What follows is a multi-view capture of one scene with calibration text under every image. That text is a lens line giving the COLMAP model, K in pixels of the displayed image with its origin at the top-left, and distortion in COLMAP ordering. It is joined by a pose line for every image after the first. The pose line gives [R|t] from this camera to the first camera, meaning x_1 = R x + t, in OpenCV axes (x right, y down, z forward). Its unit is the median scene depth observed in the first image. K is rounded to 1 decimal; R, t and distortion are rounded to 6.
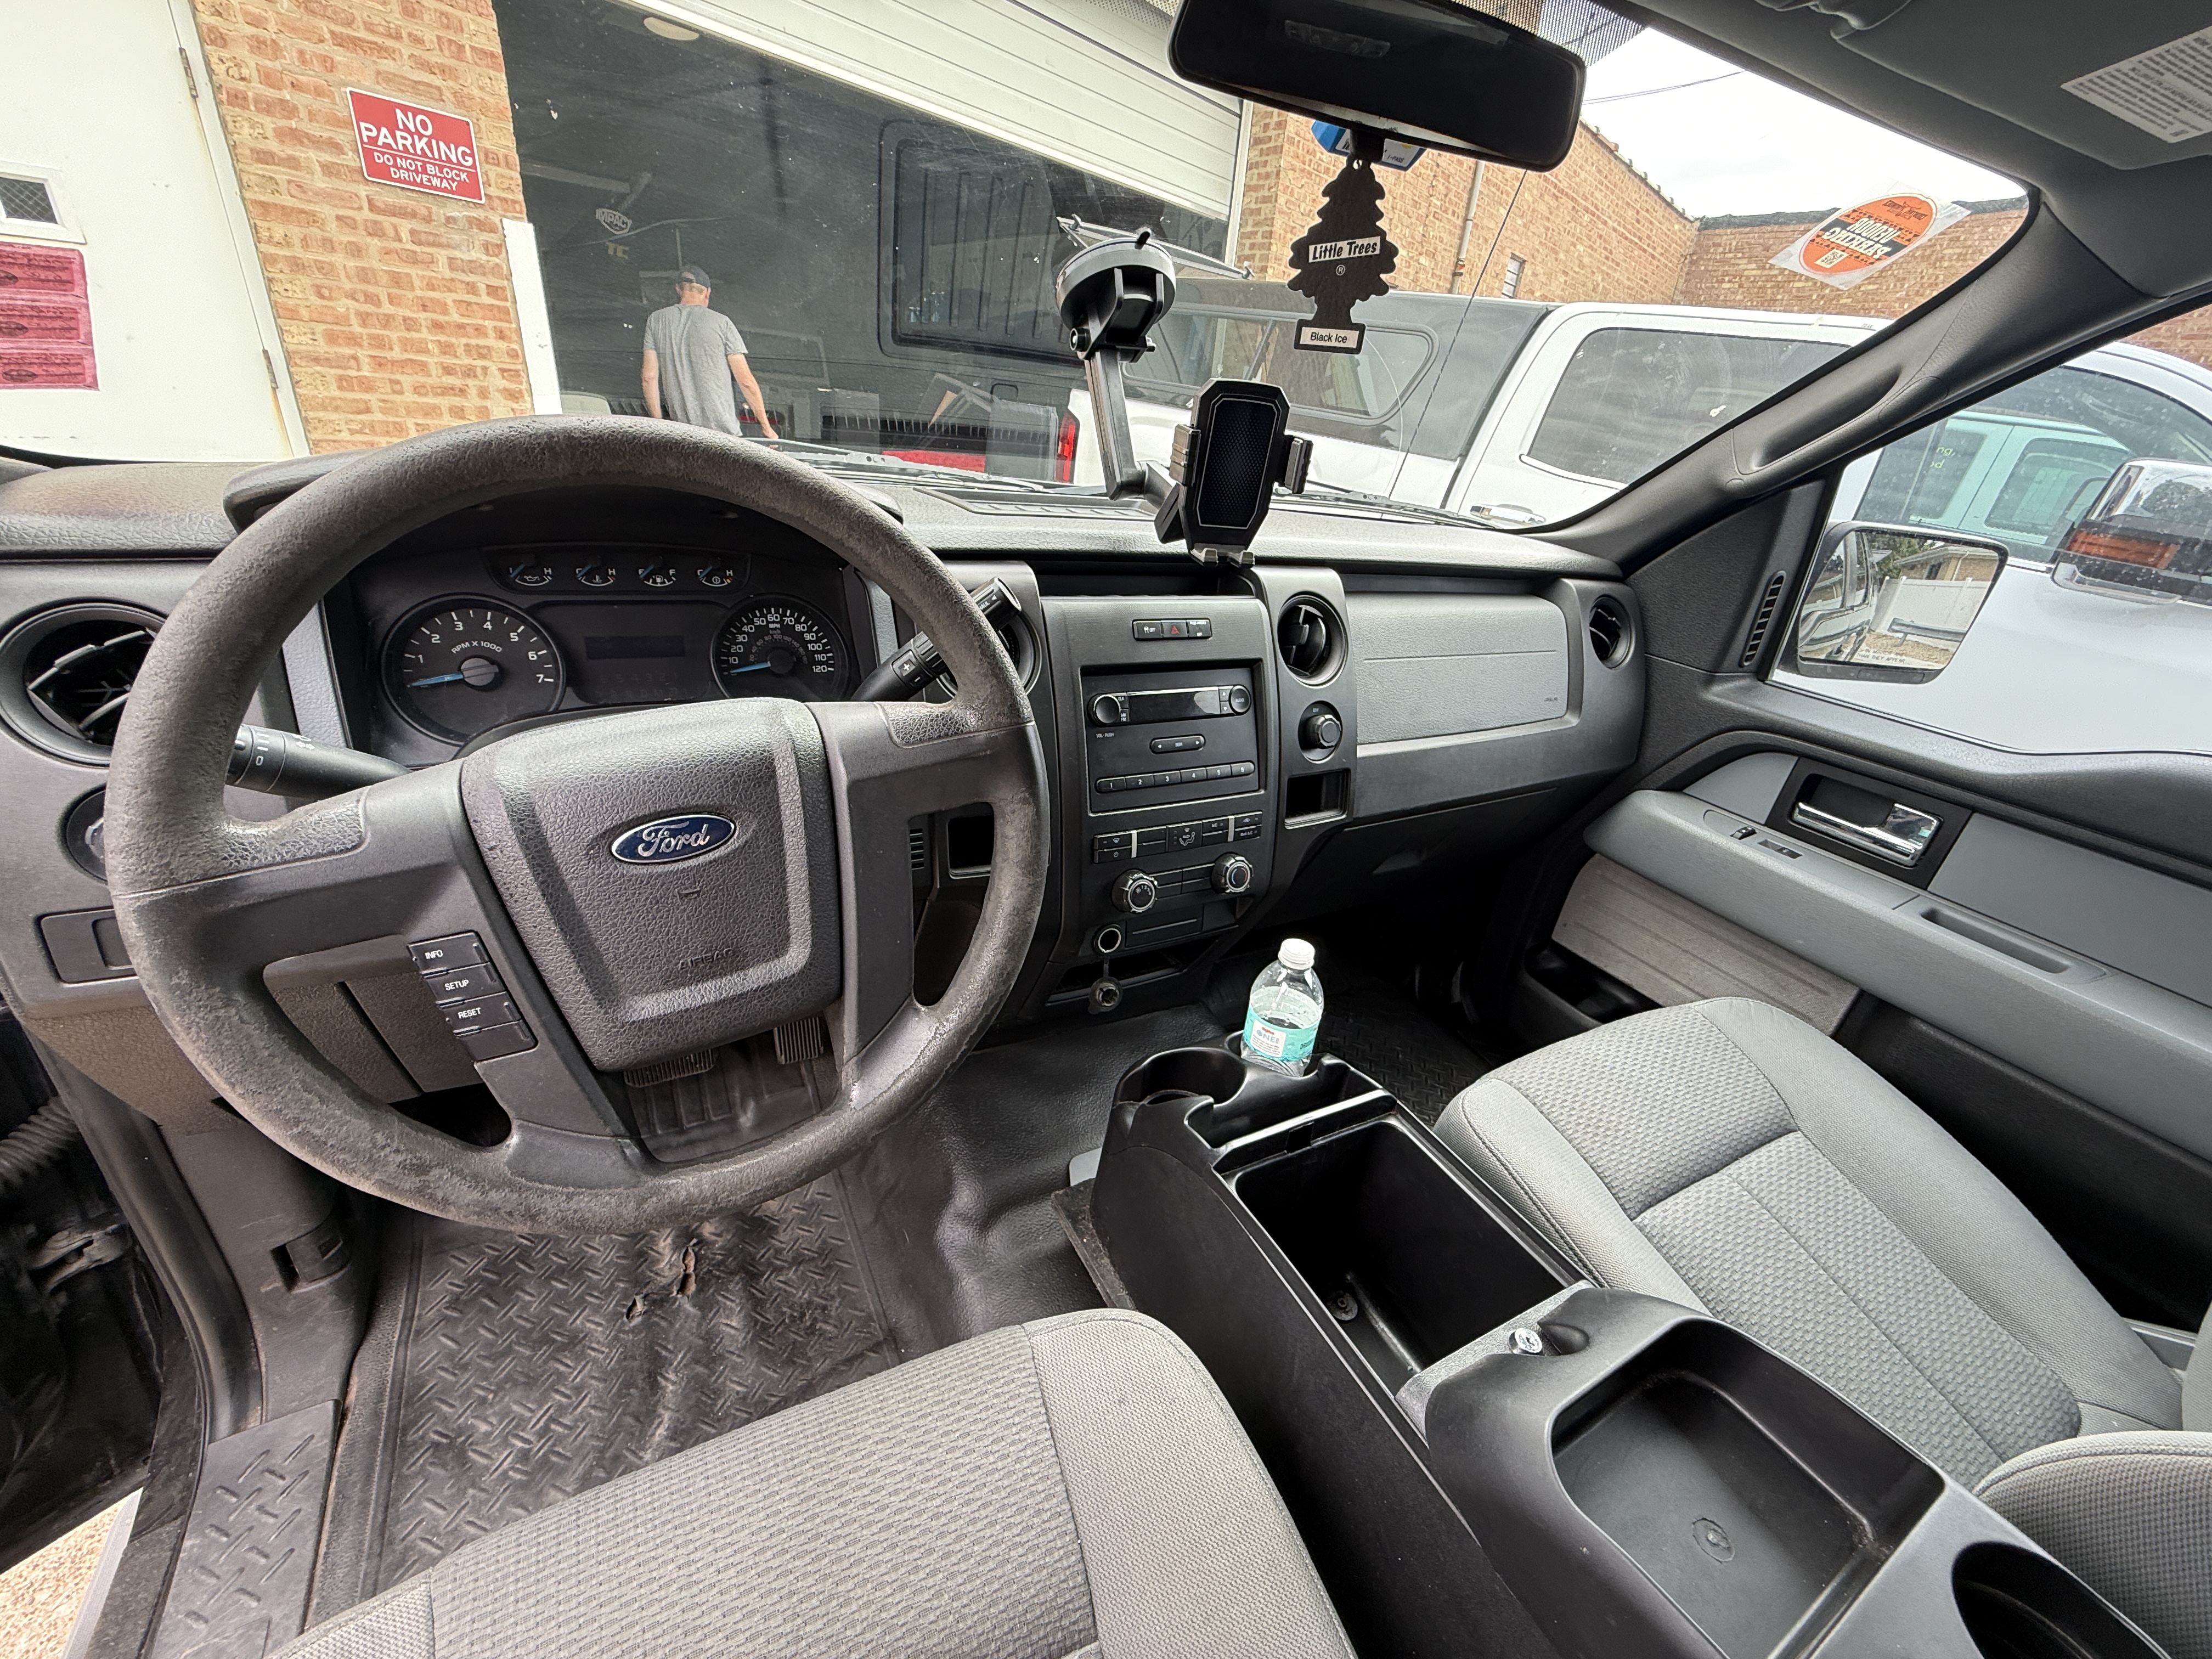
lens RADIAL K [[875.6, 0, 1106.0], [0, 875.6, 829.5], [0, 0, 1]] dist [-0.000192, -0.000405]
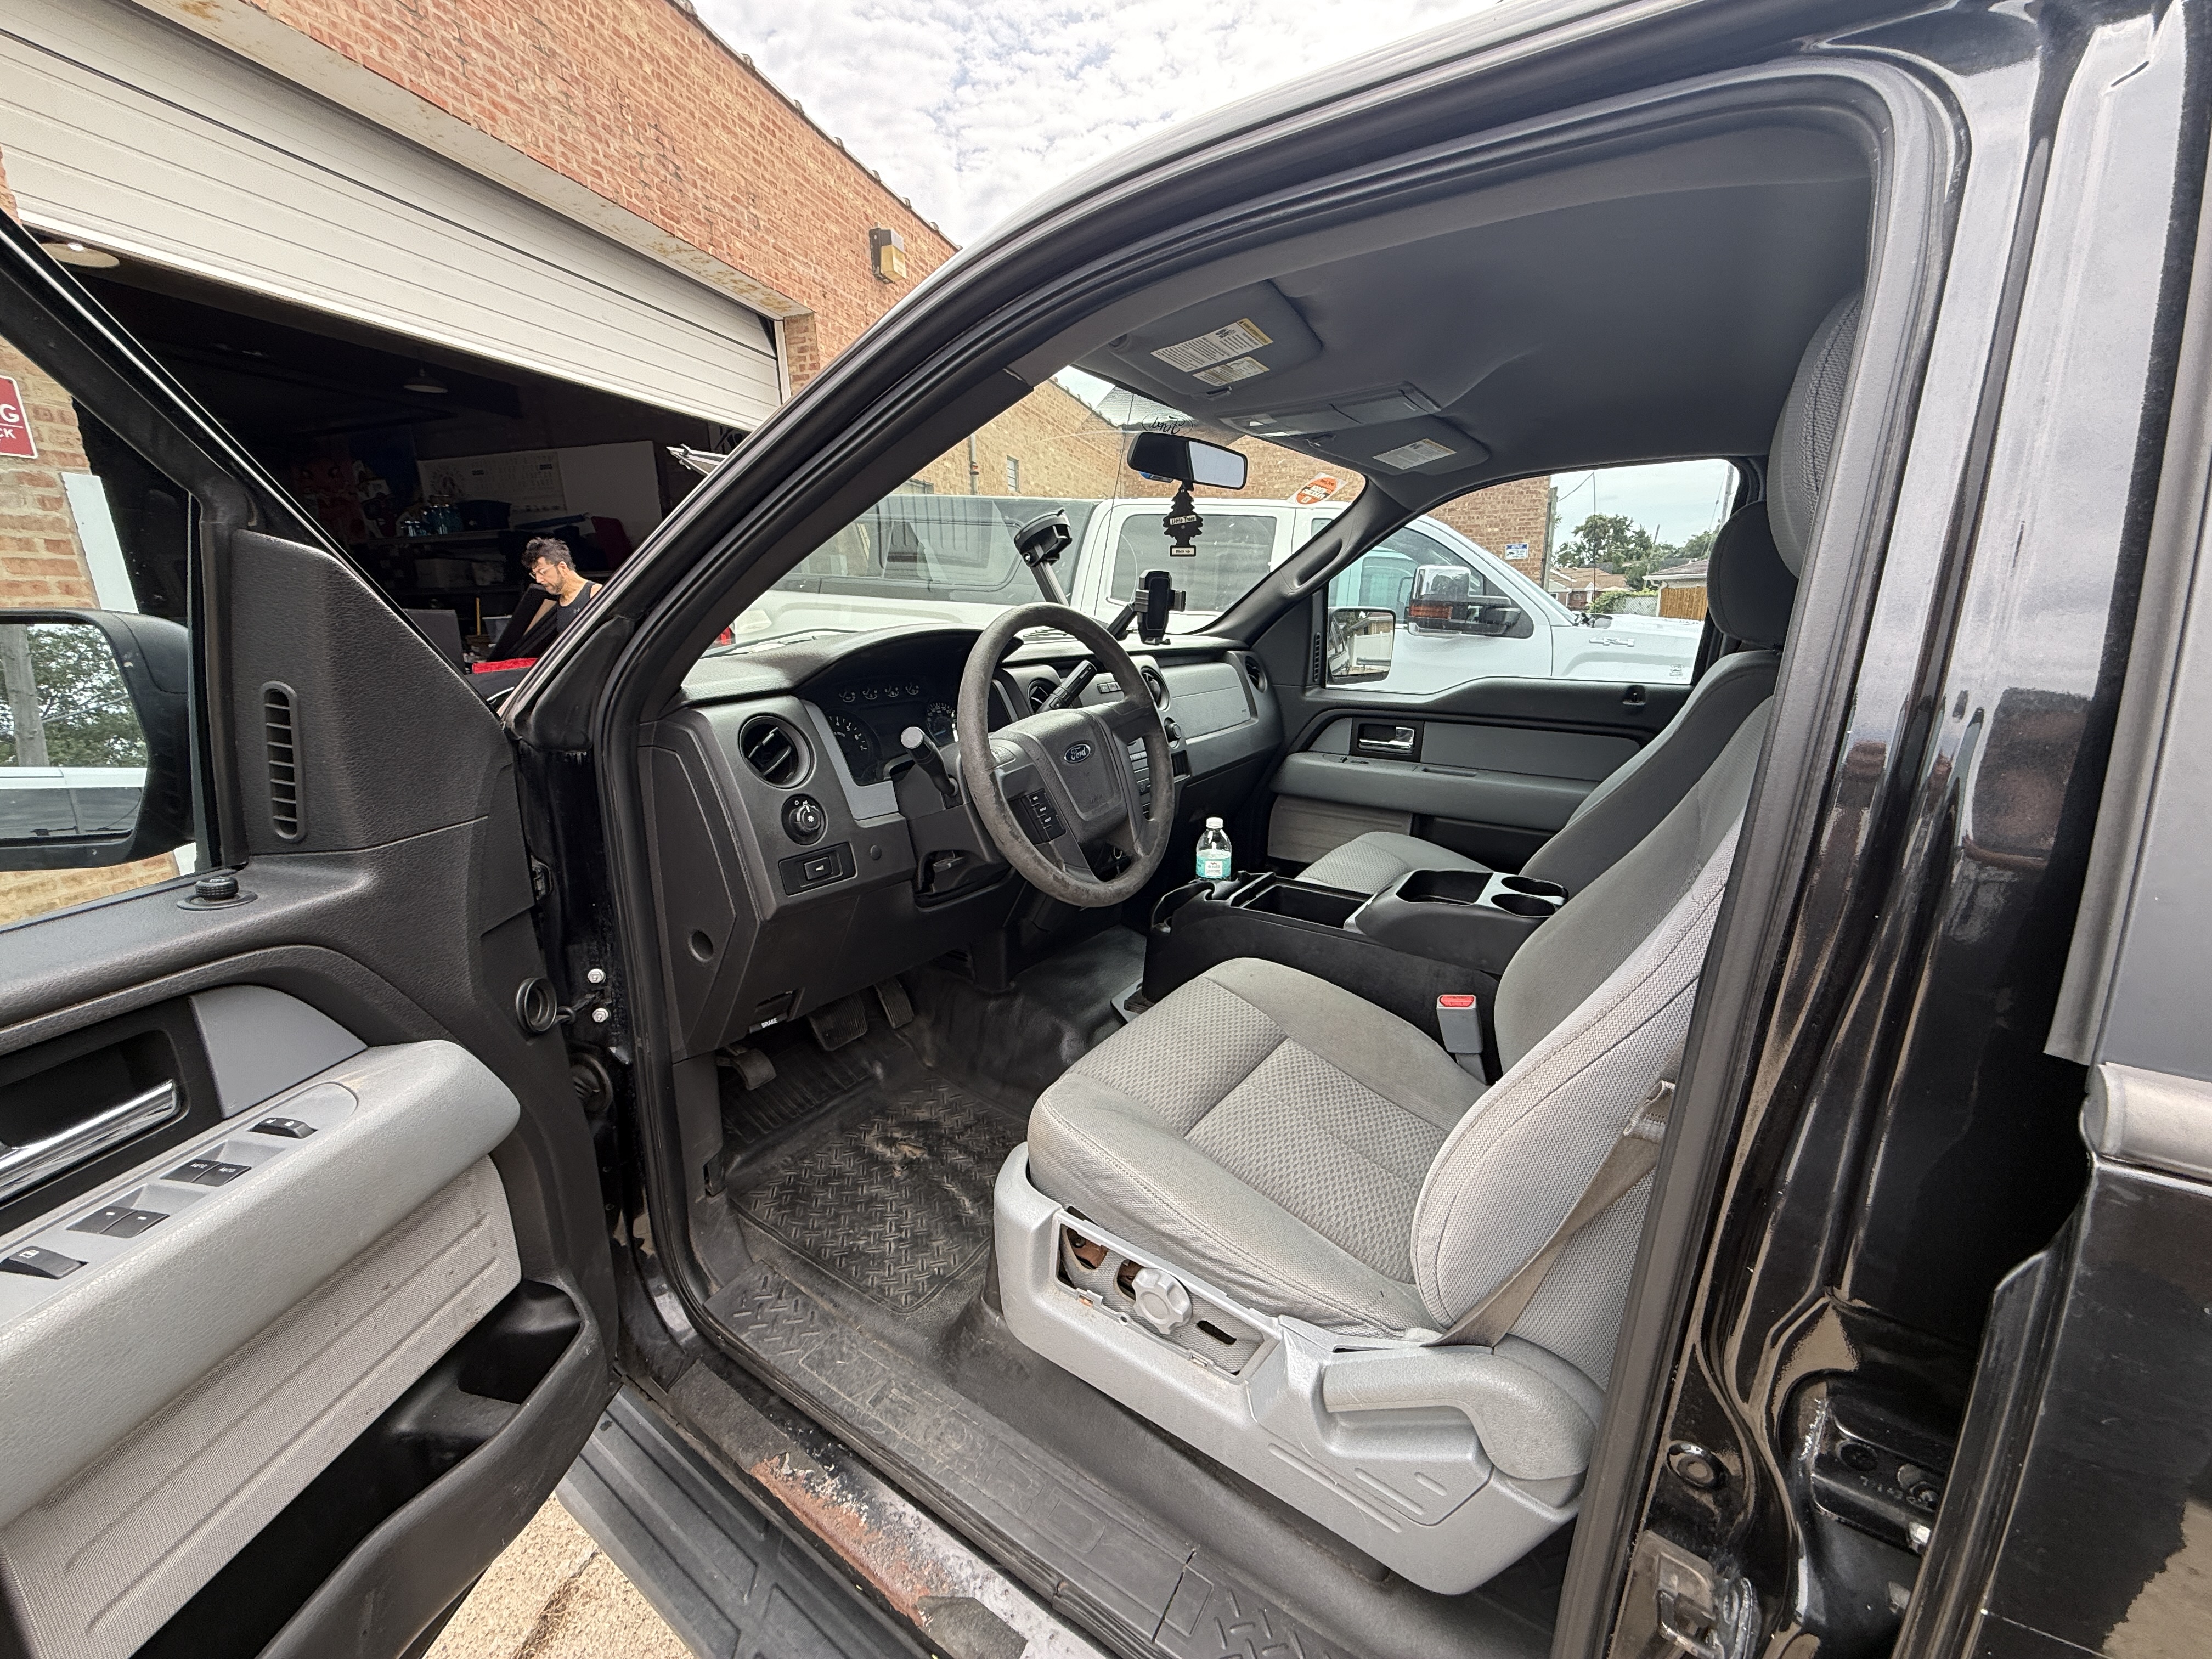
lens RADIAL K [[867.4, 0, 1106.0], [0, 867.4, 829.5], [0, 0, 1]] dist [0.000570, 0.000063]
pose [[0.873991, -0.215776, 0.435409, -0.610815], [0.286174, 0.952700, -0.102305, 0.198049], [-0.392739, 0.214017, 0.894401, -0.492937]]
